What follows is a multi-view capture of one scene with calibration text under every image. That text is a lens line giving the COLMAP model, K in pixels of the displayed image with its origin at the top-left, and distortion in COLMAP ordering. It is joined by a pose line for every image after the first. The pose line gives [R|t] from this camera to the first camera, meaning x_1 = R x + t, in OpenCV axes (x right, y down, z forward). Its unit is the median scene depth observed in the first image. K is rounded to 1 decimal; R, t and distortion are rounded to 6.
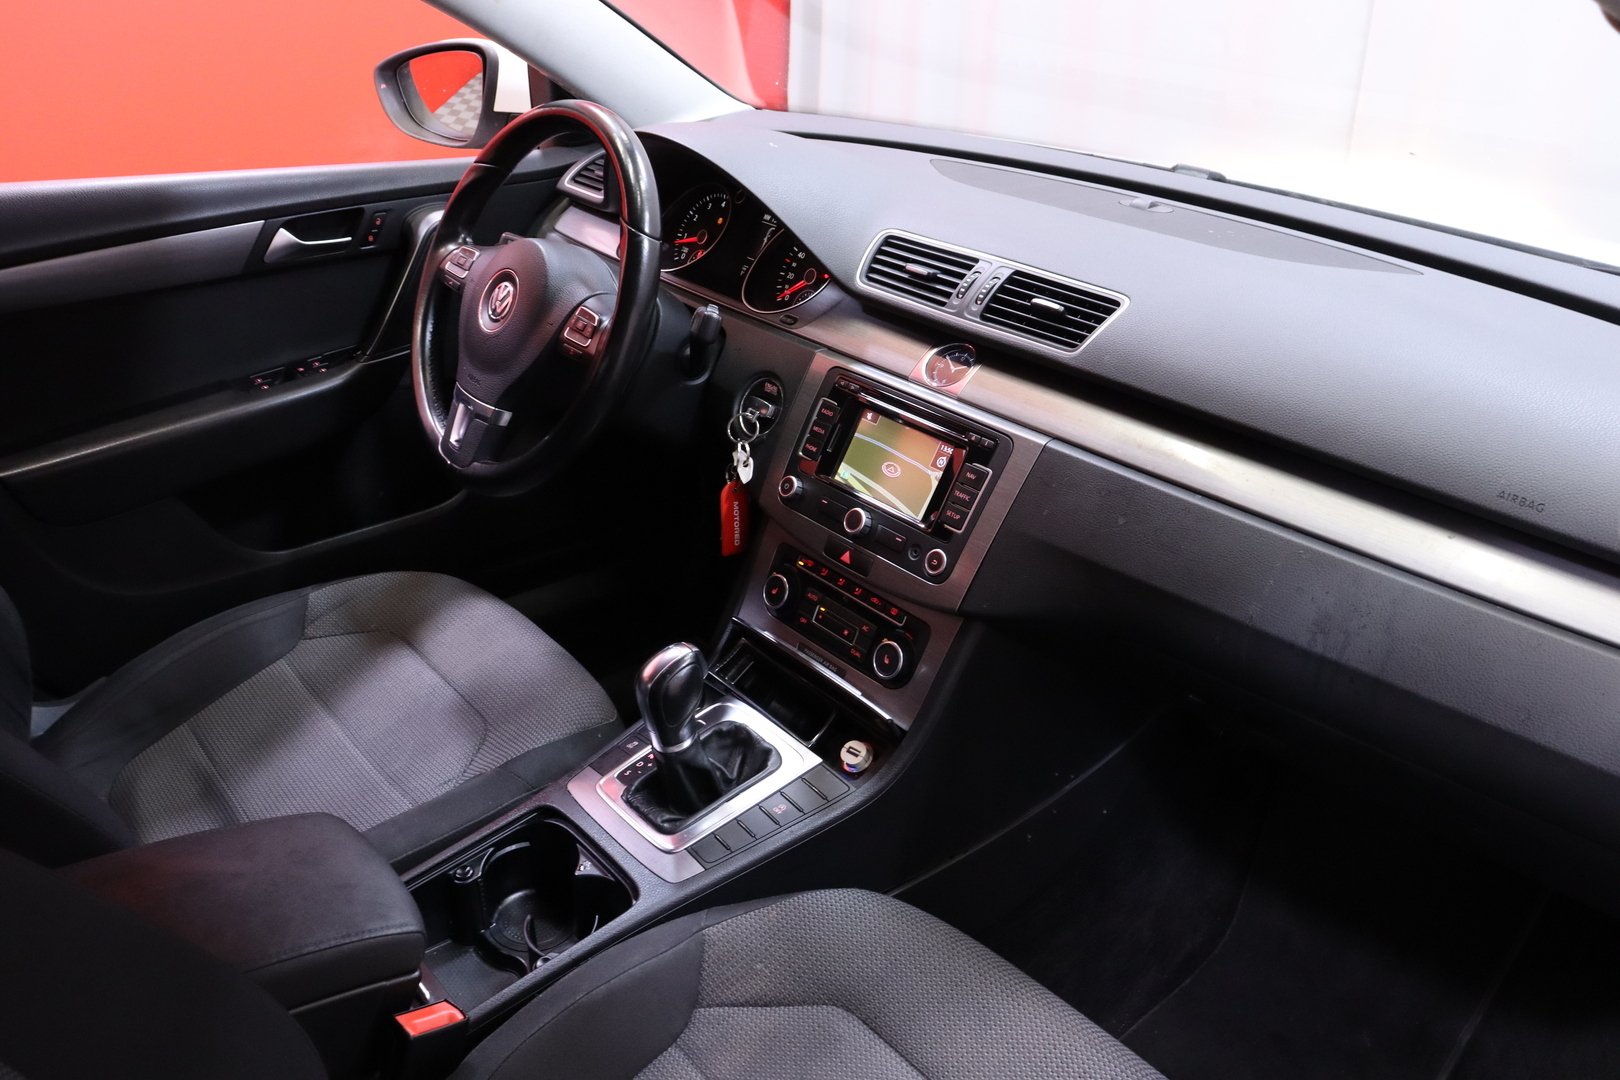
lens RADIAL K [[1366.0, 0, 809.8], [0, 1366.0, 539.9], [0, 0, 1]] dist [-0.069980, 0.000894]
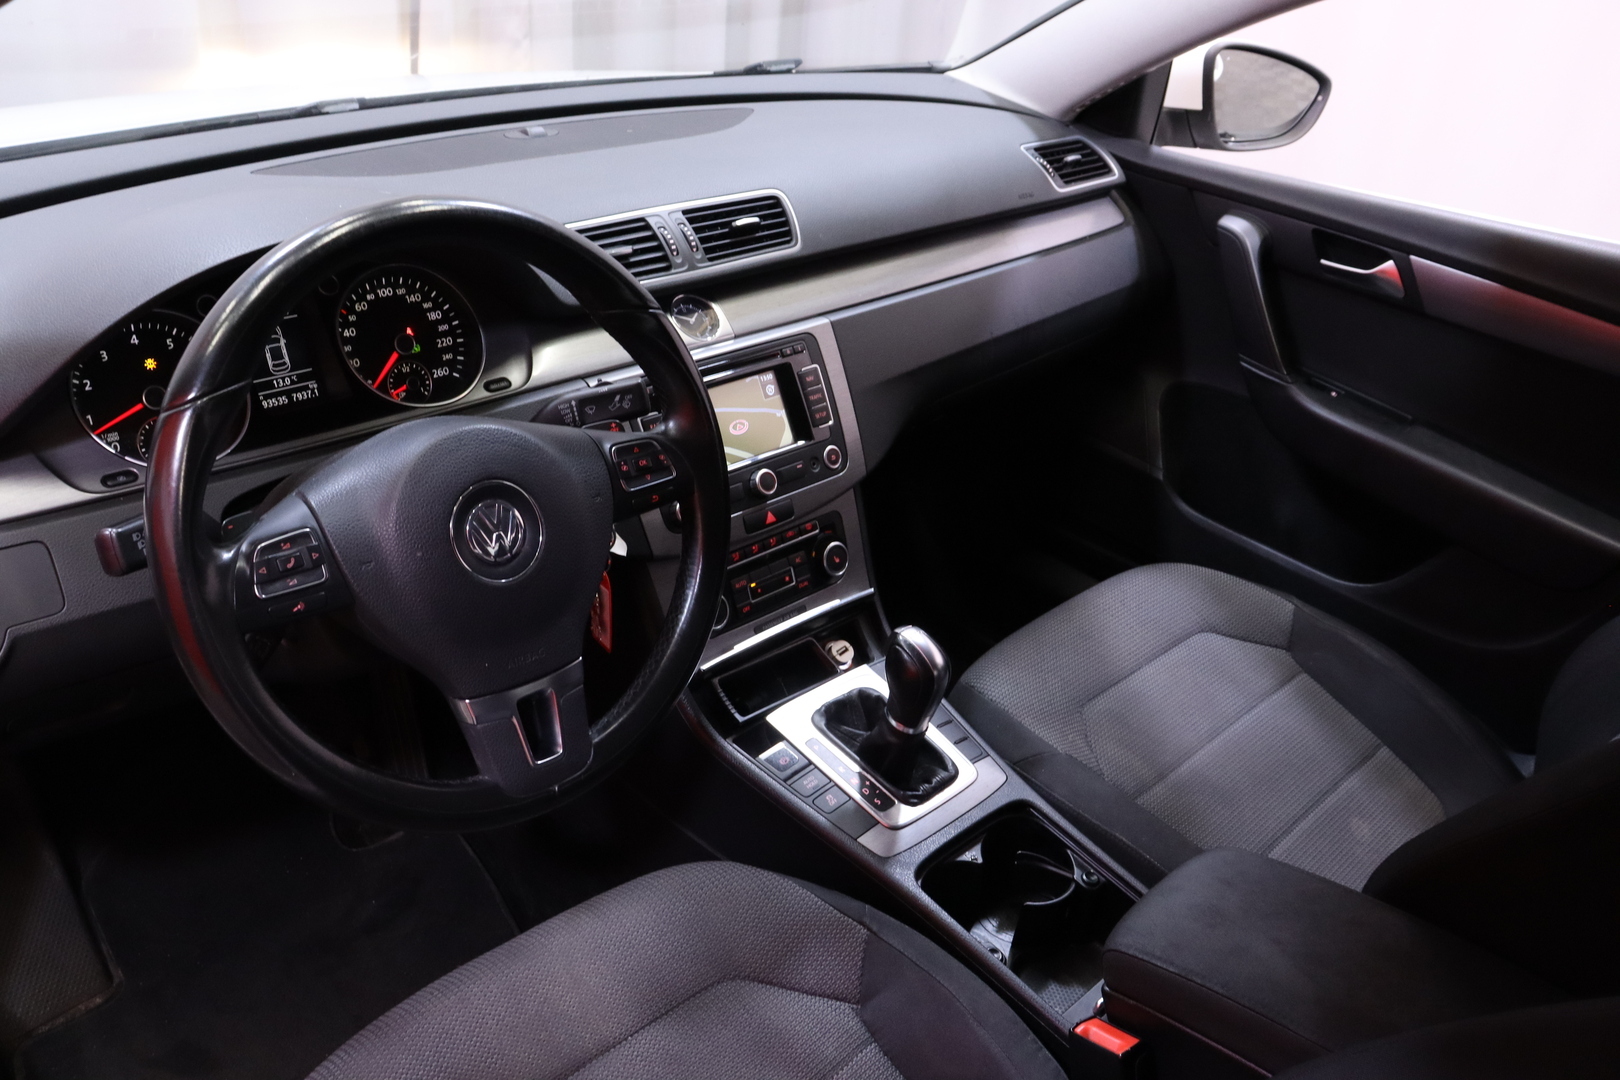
lens RADIAL K [[1420.9, 0, 809.2], [0, 1420.9, 539.7], [0, 0, 1]] dist [0.091531, 0.000377]
pose [[-0.105407, -0.483666, 0.868882, -0.949019], [0.369265, 0.792239, 0.485799, -0.501057], [-0.923327, 0.372055, 0.095094, 0.906477]]
